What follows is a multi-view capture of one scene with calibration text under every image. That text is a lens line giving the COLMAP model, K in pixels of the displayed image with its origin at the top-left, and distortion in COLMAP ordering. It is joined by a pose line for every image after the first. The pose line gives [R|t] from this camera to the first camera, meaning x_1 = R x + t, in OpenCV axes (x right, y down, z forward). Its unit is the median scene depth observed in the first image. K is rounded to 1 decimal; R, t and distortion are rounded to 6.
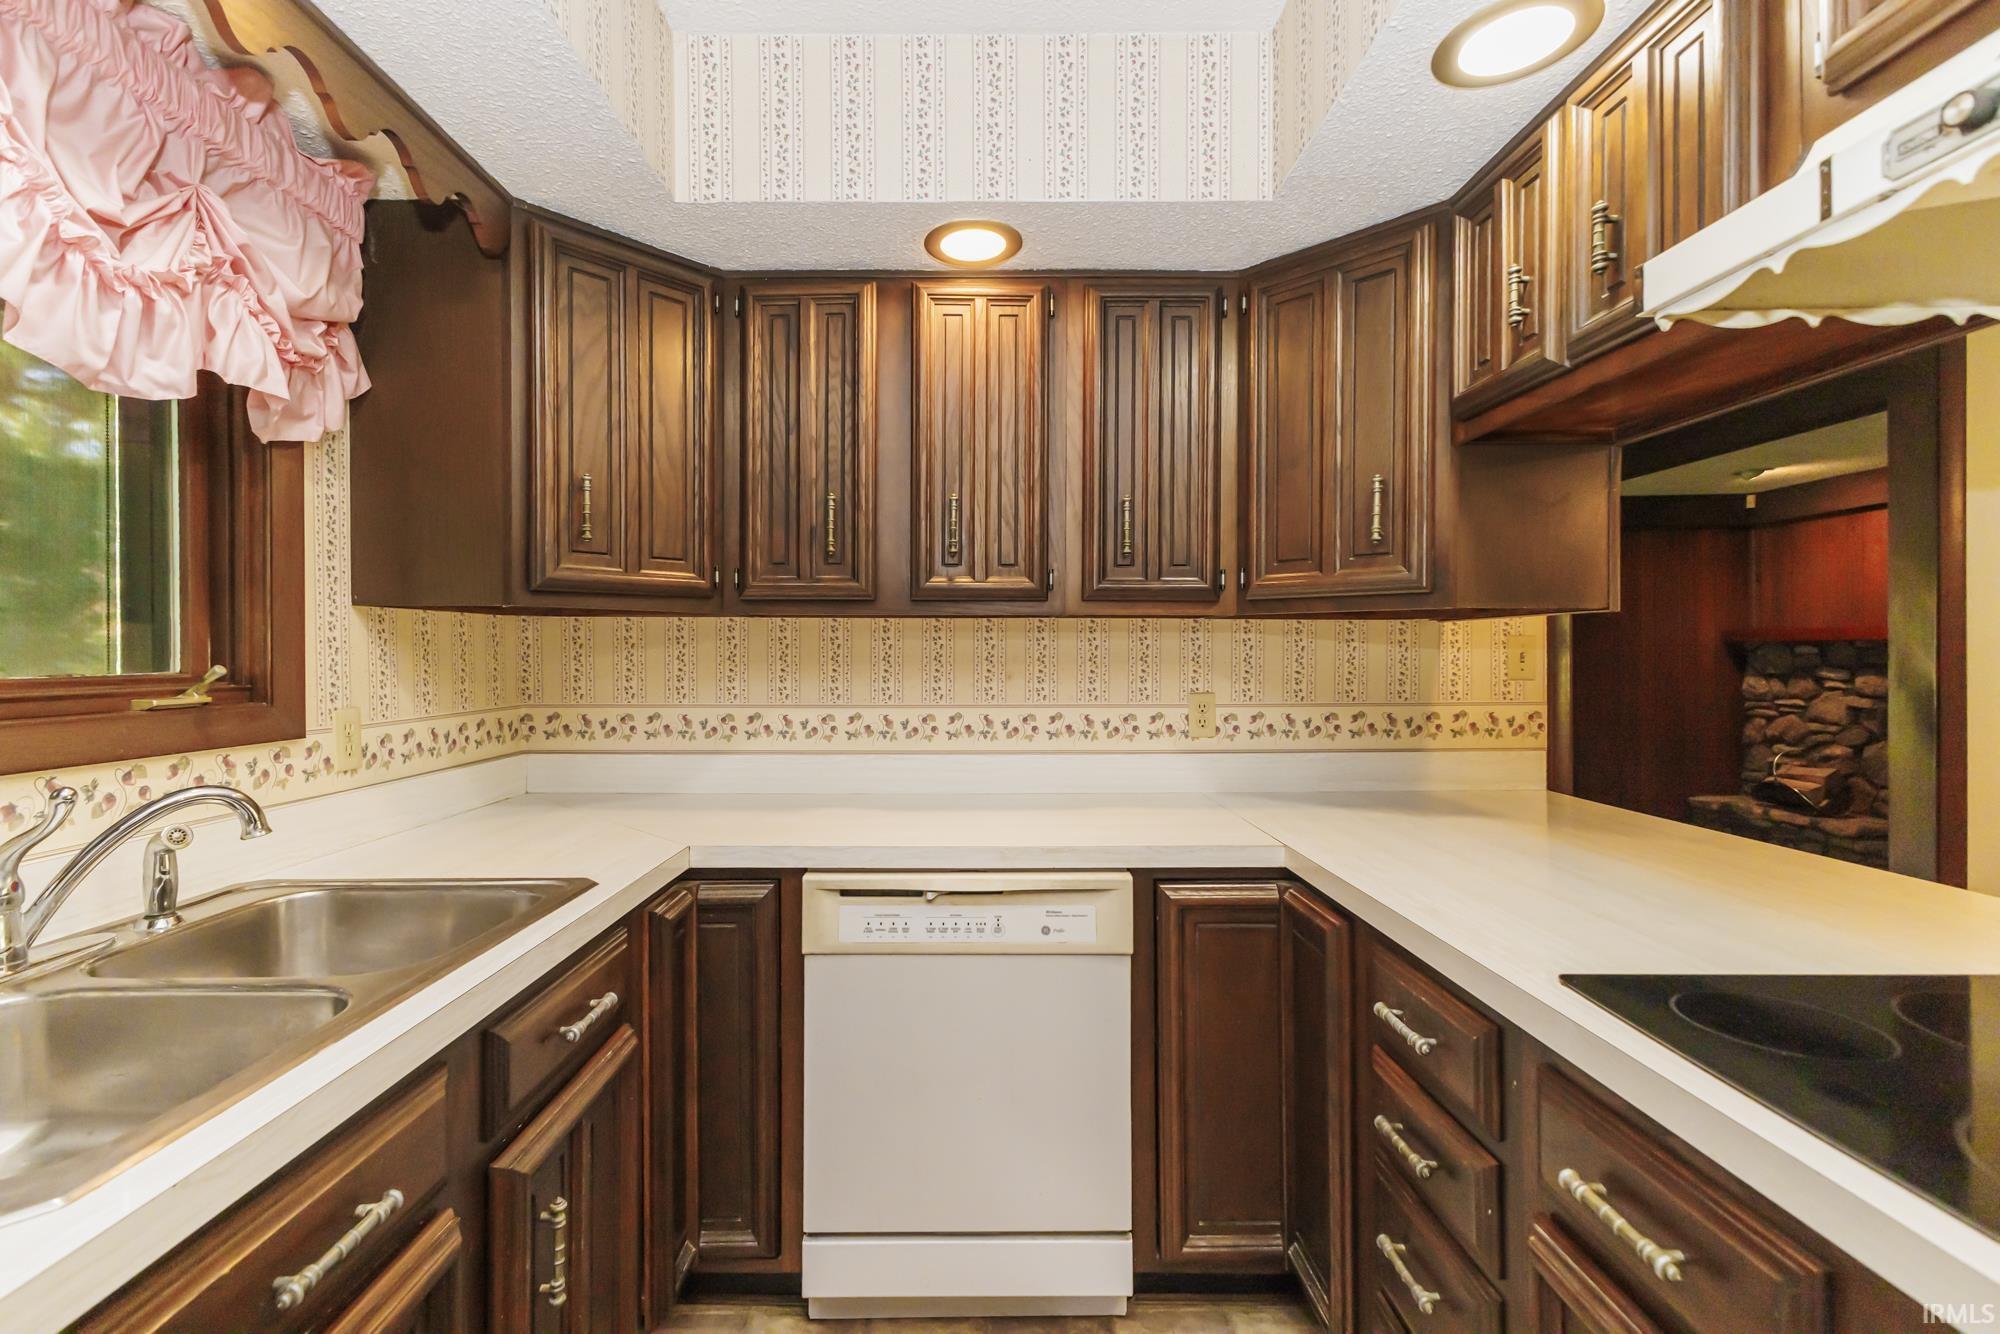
lens RADIAL K [[891.4, 0, 995.3], [0, 891.4, 657.5], [0, 0, 1]] dist [-0.002334, -0.000574]
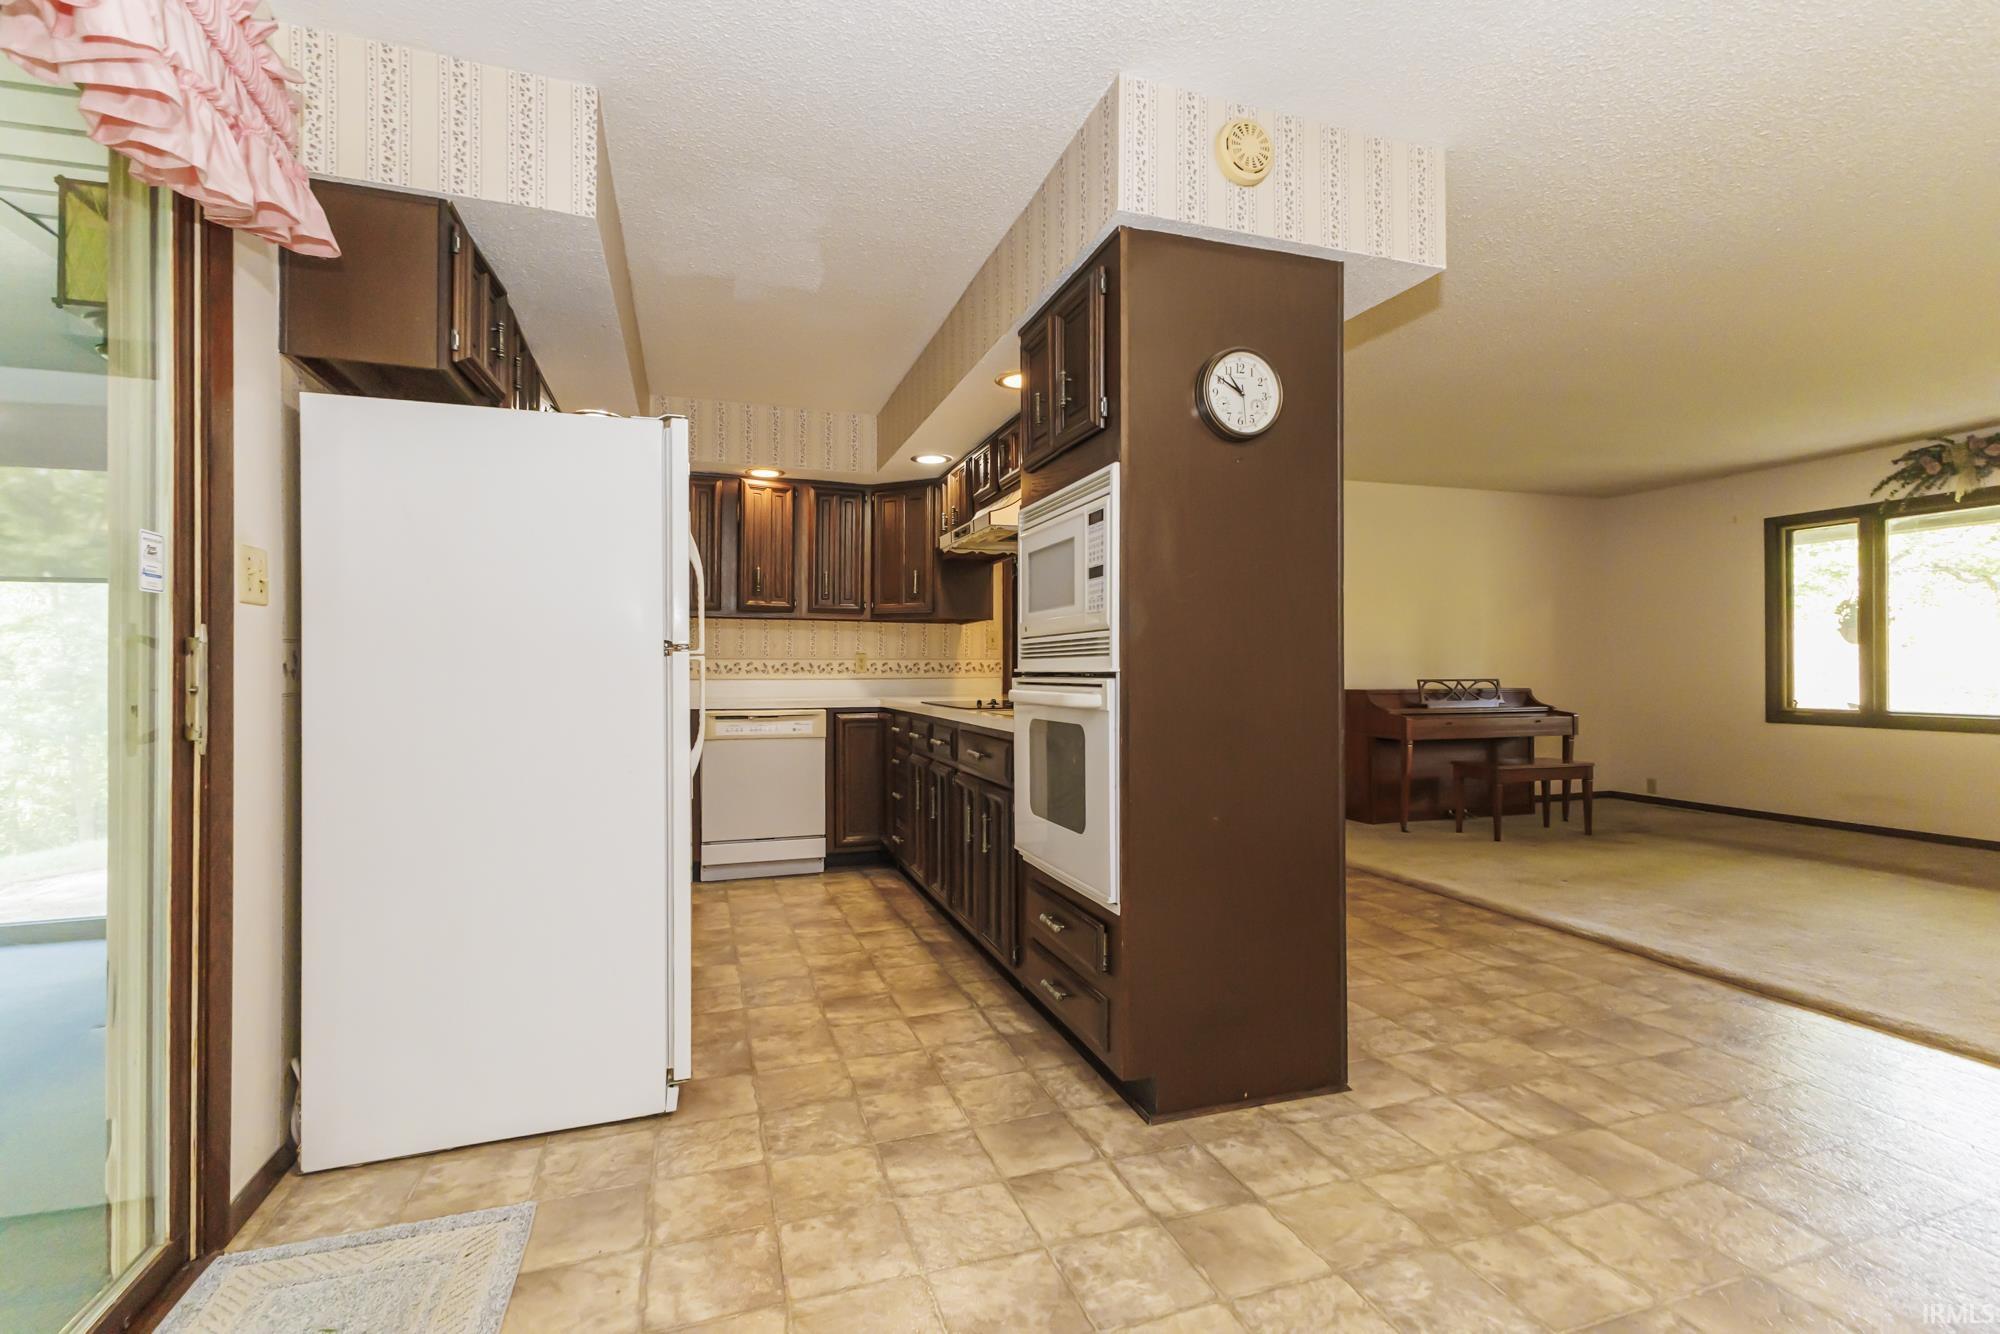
lens RADIAL K [[891.4, 0, 994.5], [0, 891.4, 661.2], [0, 0, 1]] dist [-0.002334, -0.000574]
pose [[0.954429, 0.007224, 0.298350, -0.149831], [-0.003621, 0.999914, -0.012628, 0.102819], [-0.298415, 0.010972, 0.954373, -1.537881]]
